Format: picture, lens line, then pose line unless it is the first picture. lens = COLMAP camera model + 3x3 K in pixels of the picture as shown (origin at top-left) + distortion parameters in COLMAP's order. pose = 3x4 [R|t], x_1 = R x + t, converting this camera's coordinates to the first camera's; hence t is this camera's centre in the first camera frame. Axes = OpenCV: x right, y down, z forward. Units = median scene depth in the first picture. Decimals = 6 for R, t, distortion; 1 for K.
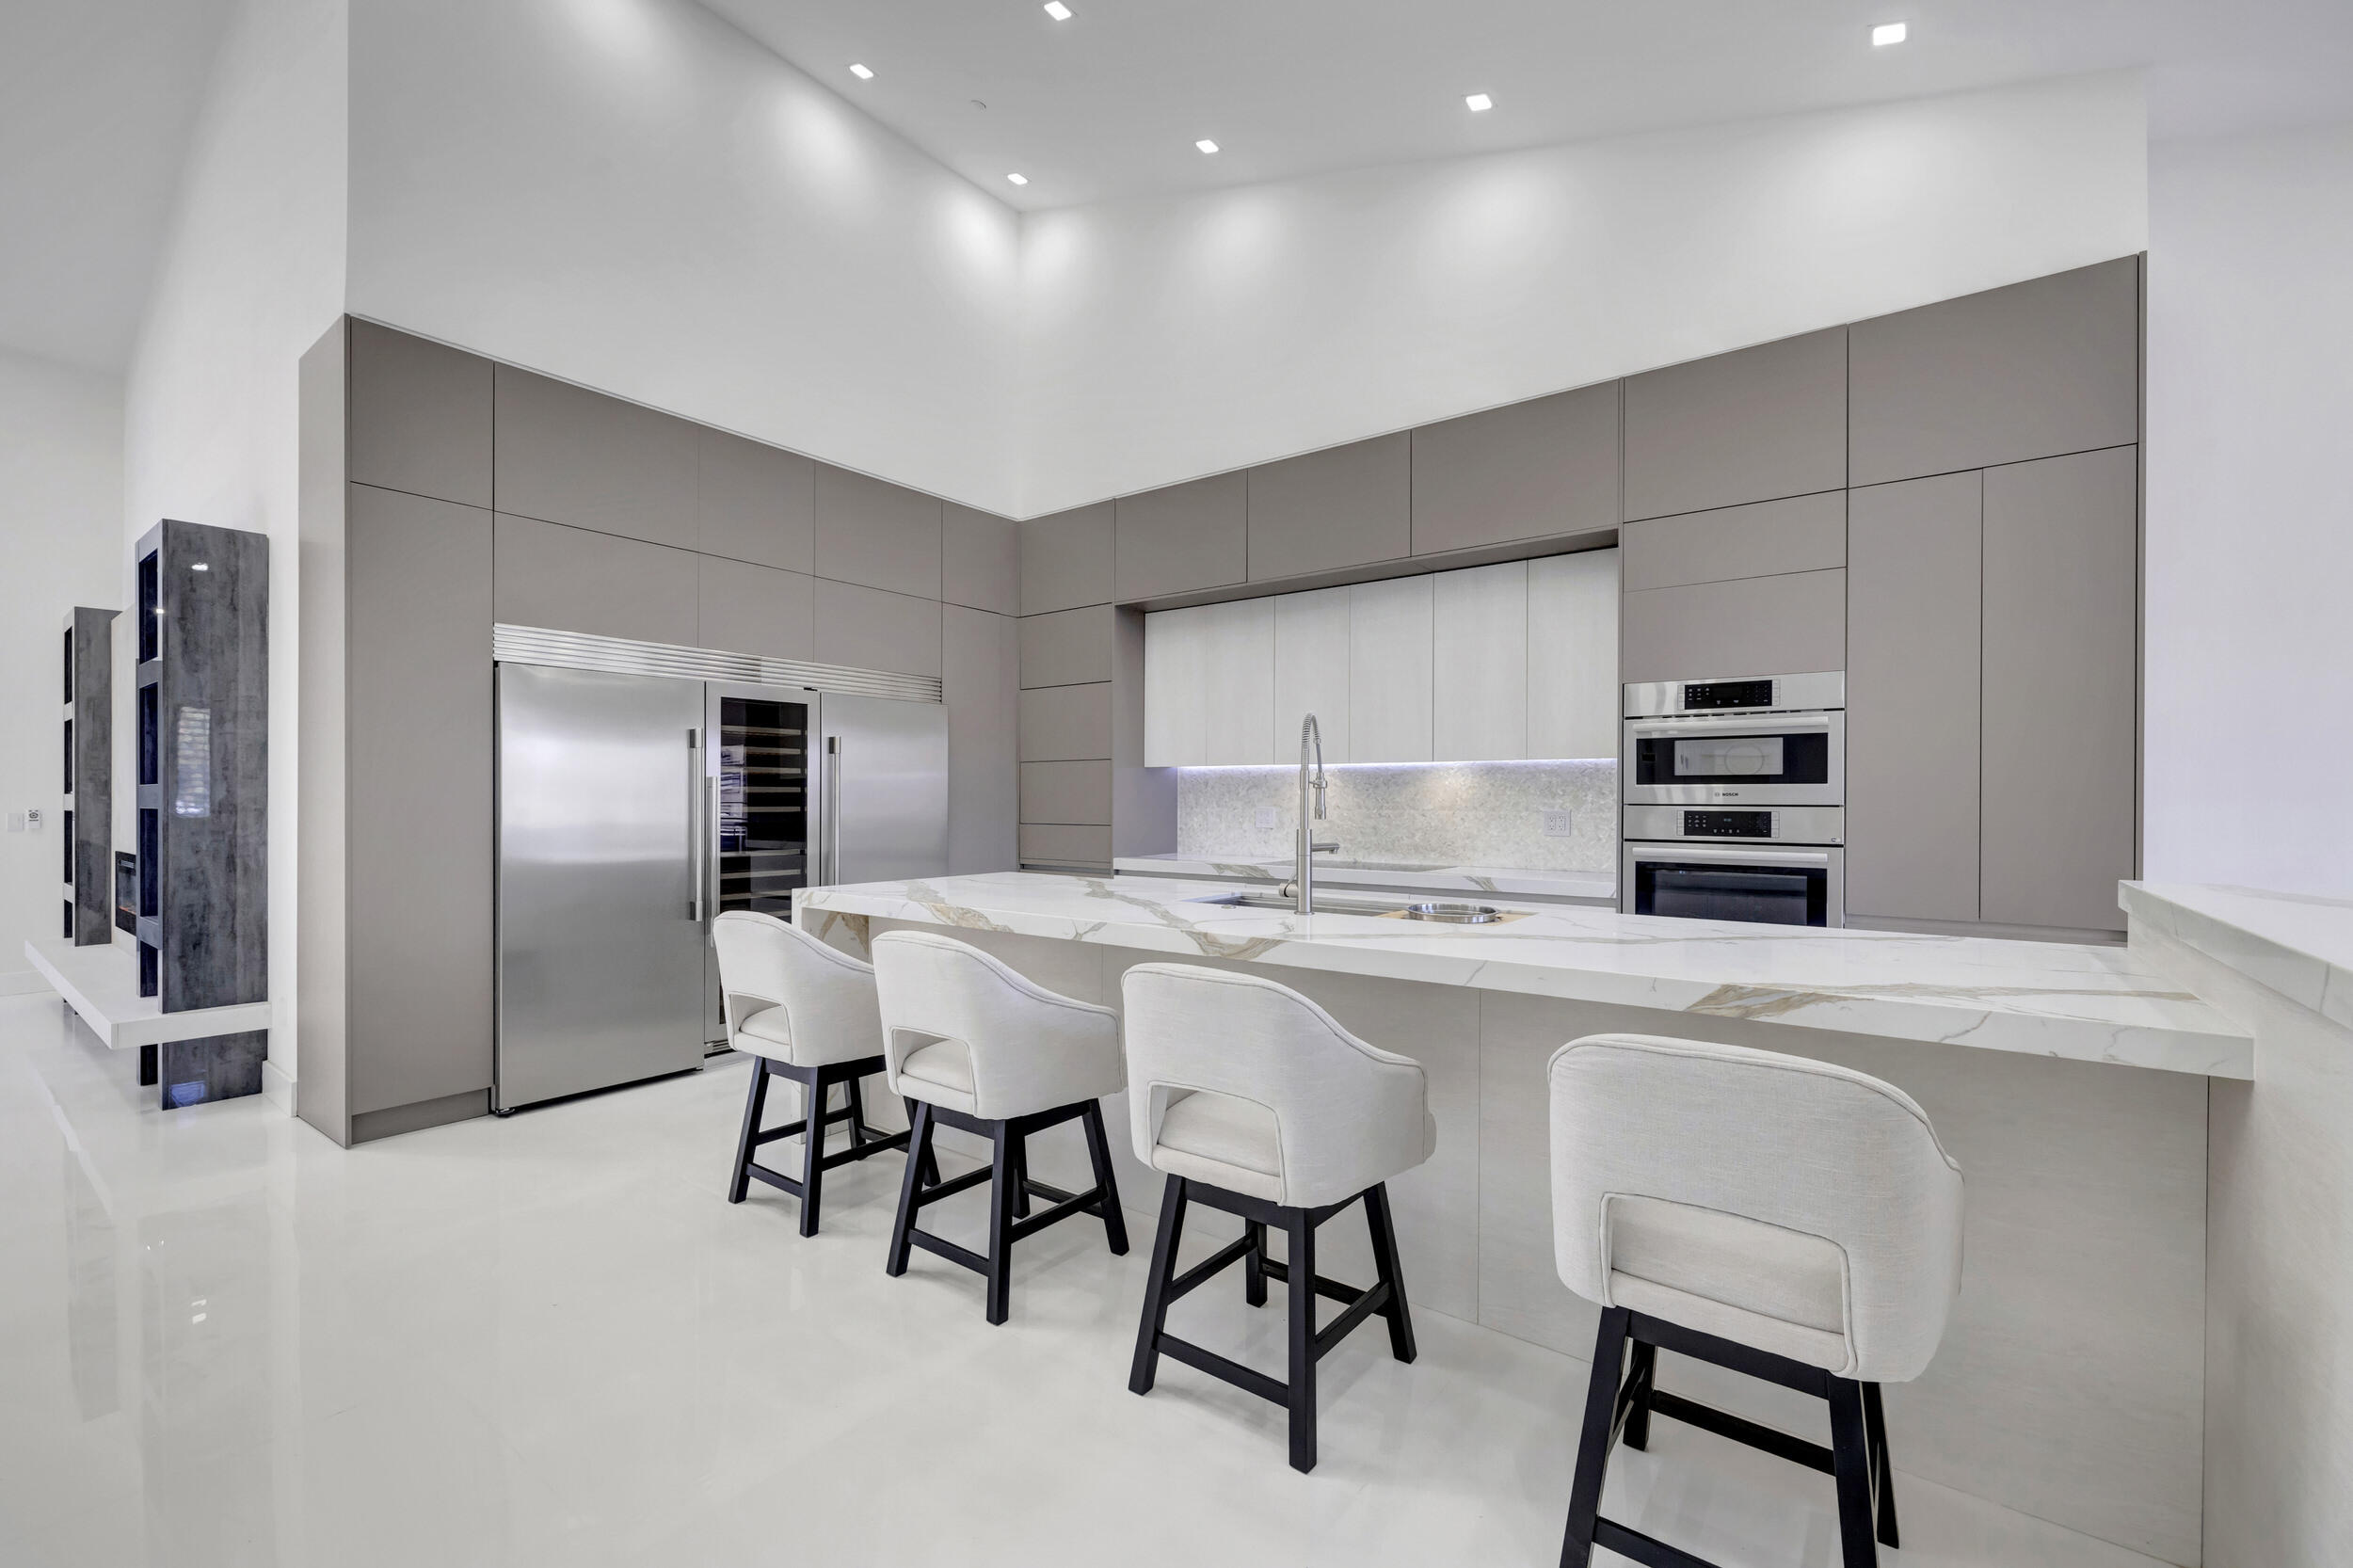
lens RADIAL K [[989.6, 0, 1174.7], [0, 989.6, 804.1], [0, 0, 1]] dist [0.002754, 0.000386]
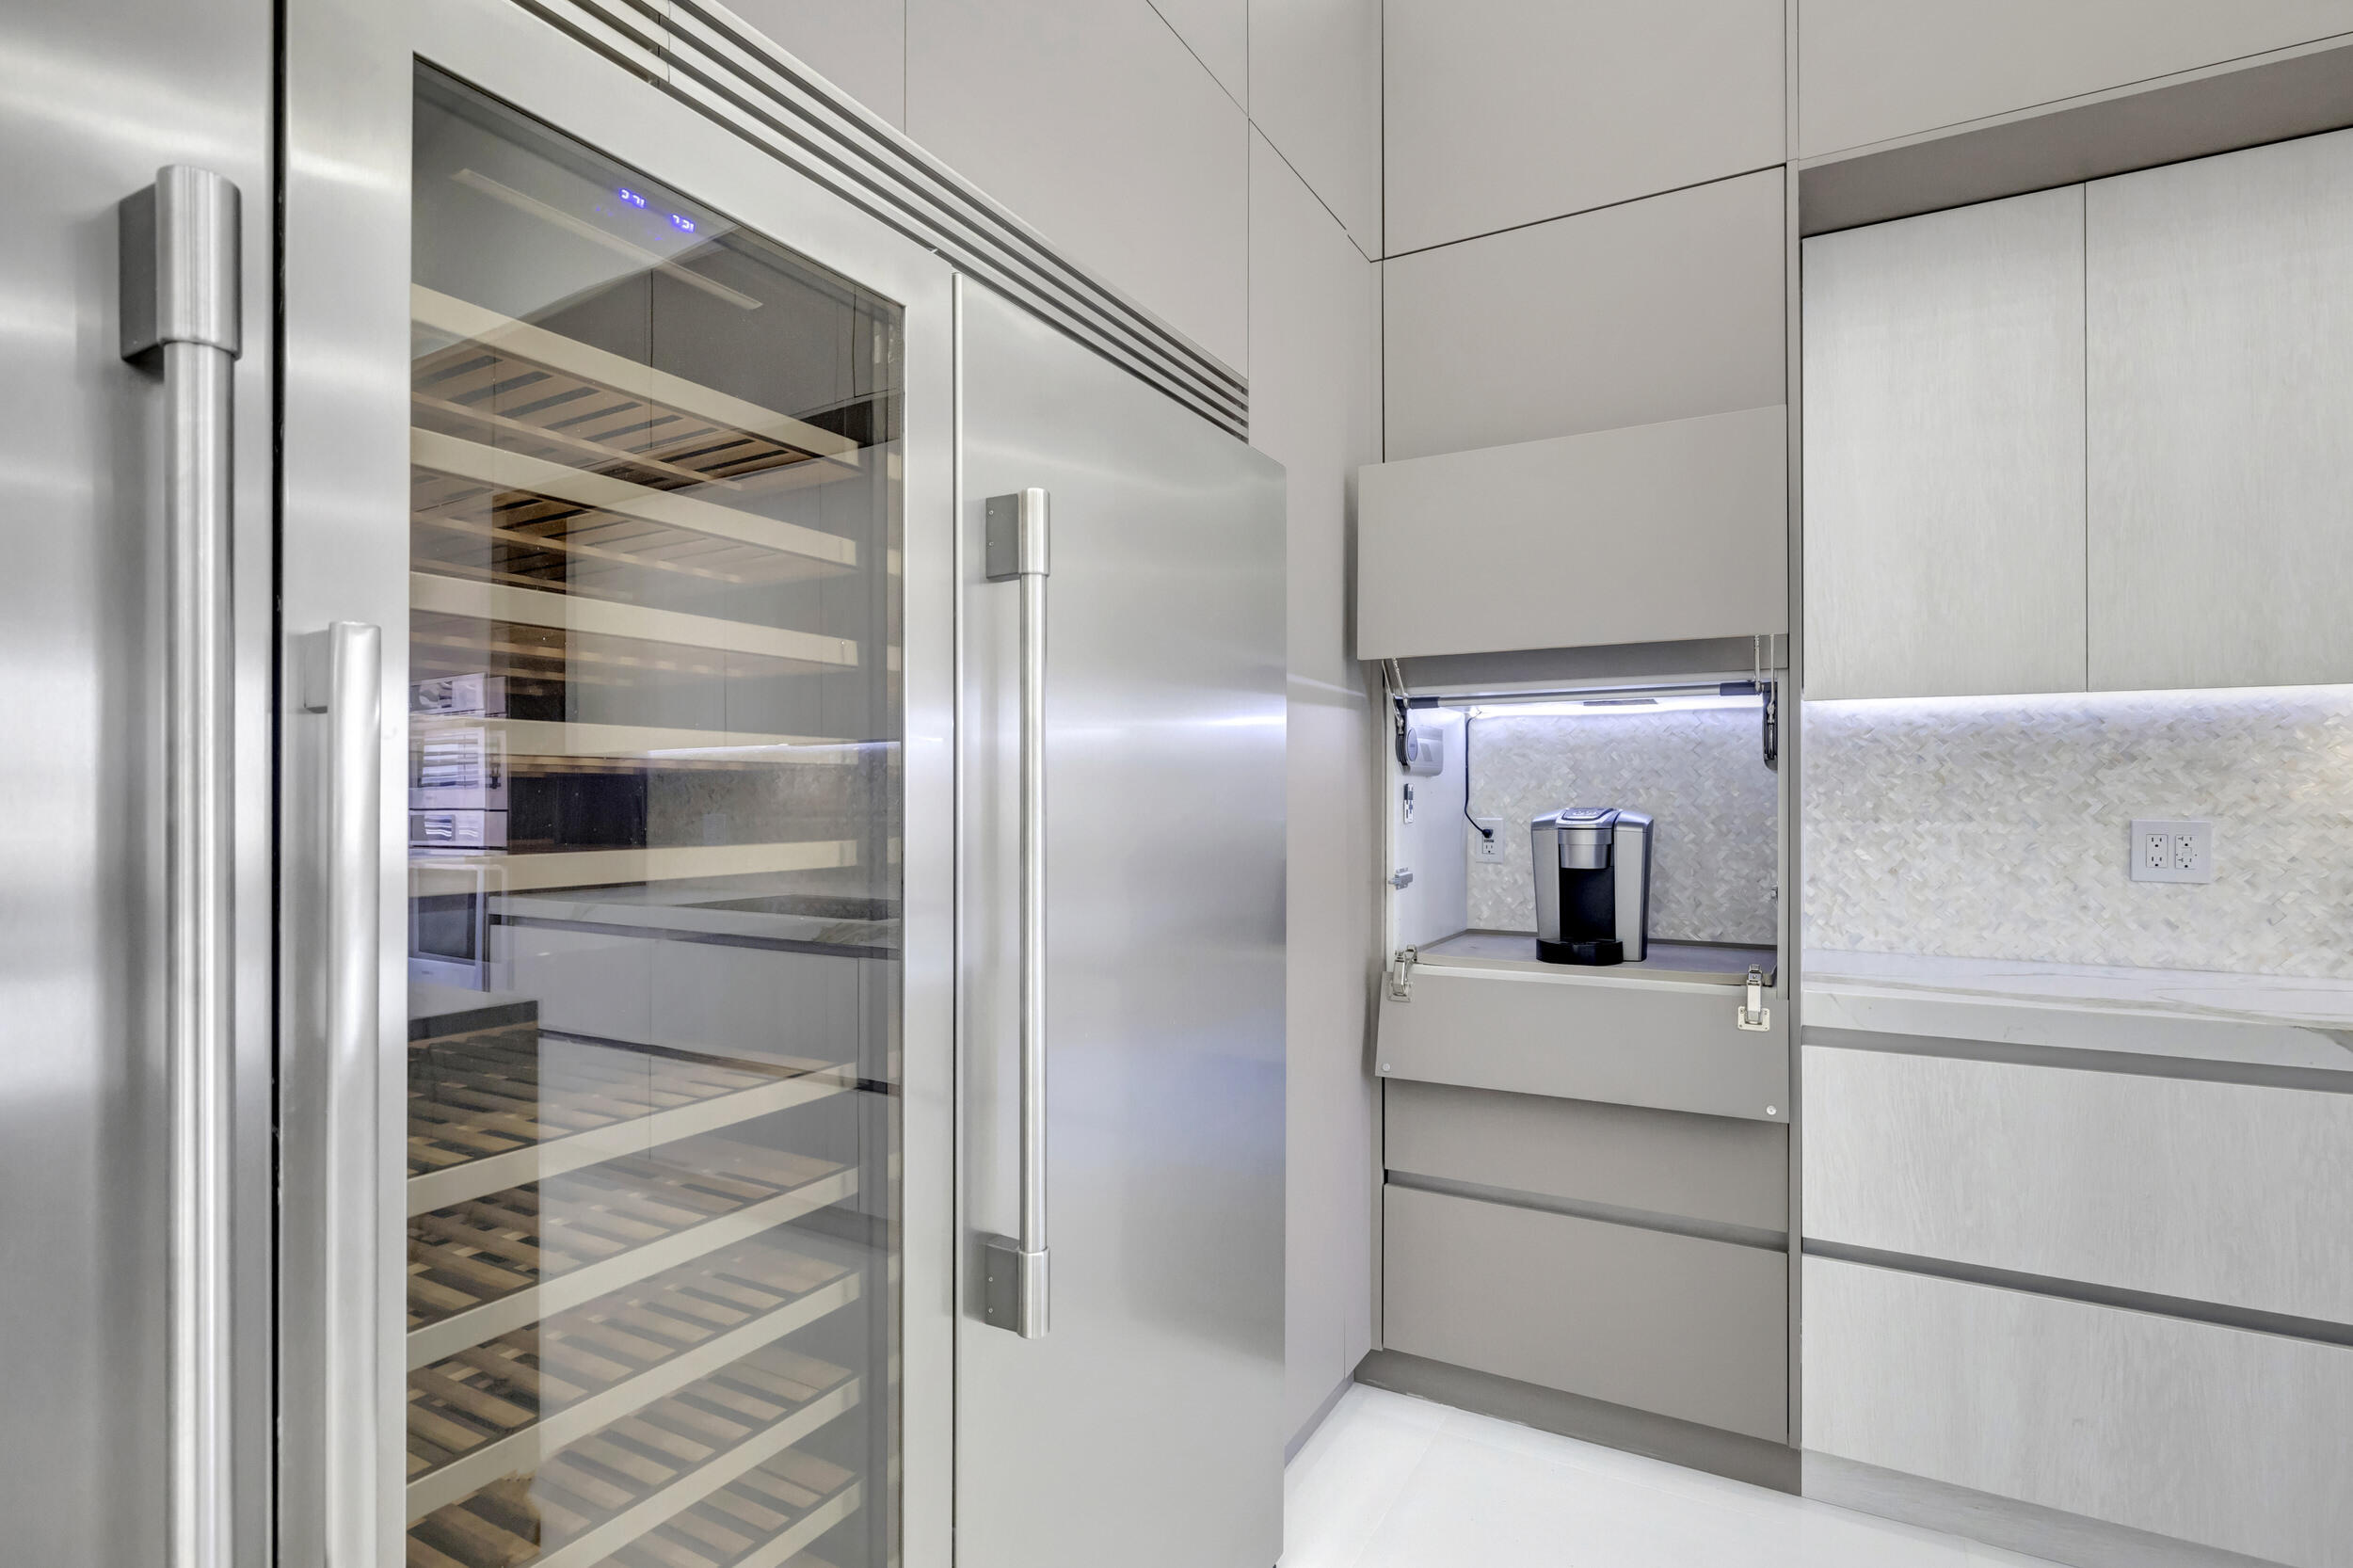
lens RADIAL K [[1209.0, 0, 1173.6], [0, 1209.0, 798.0], [0, 0, 1]] dist [0.000888, 0.000182]
pose [[0.989861, -0.005843, 0.141920, -0.414796], [0.006569, 0.999968, -0.004652, -0.006141], [-0.141889, 0.005537, 0.989867, 0.900380]]
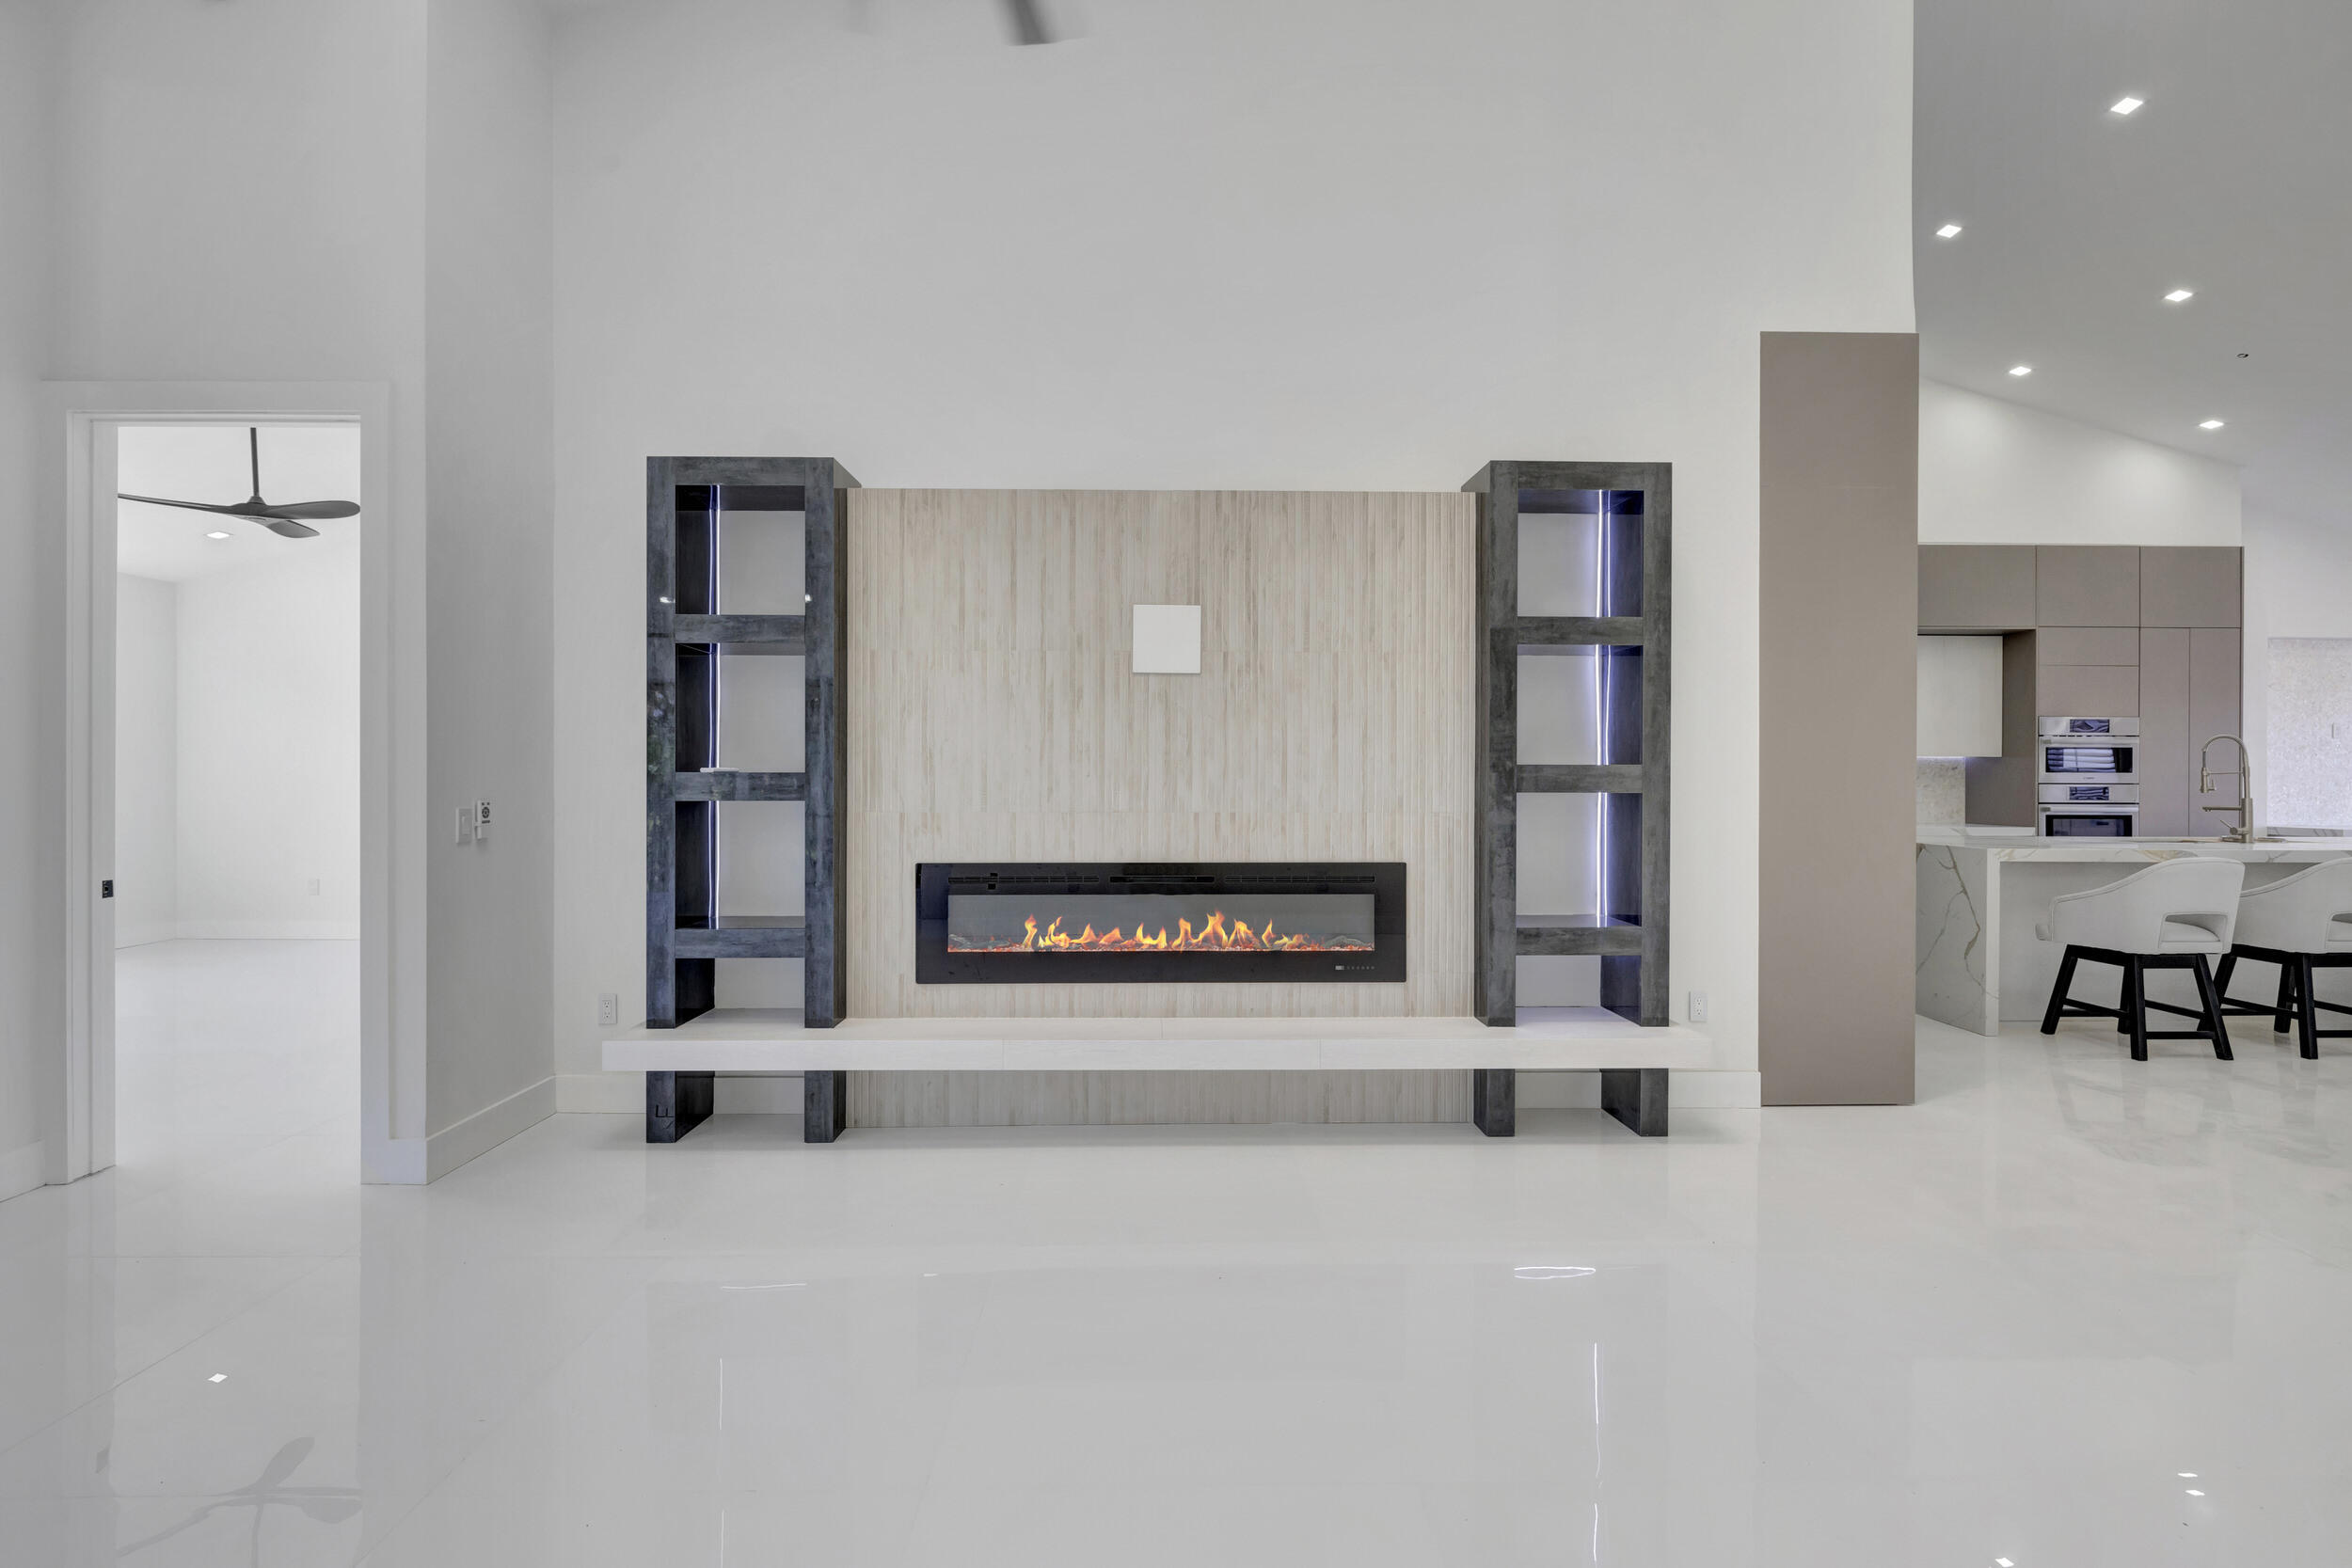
lens RADIAL K [[981.6, 0, 1176.0], [0, 981.6, 784.0], [0, 0, 1]] dist [0.000174, -0.000063]
pose [[0.794146, -0.005763, 0.607699, -1.820657], [0.004579, 0.999983, 0.003500, -0.012002], [-0.607709, 0.000003, 0.794159, 0.519215]]
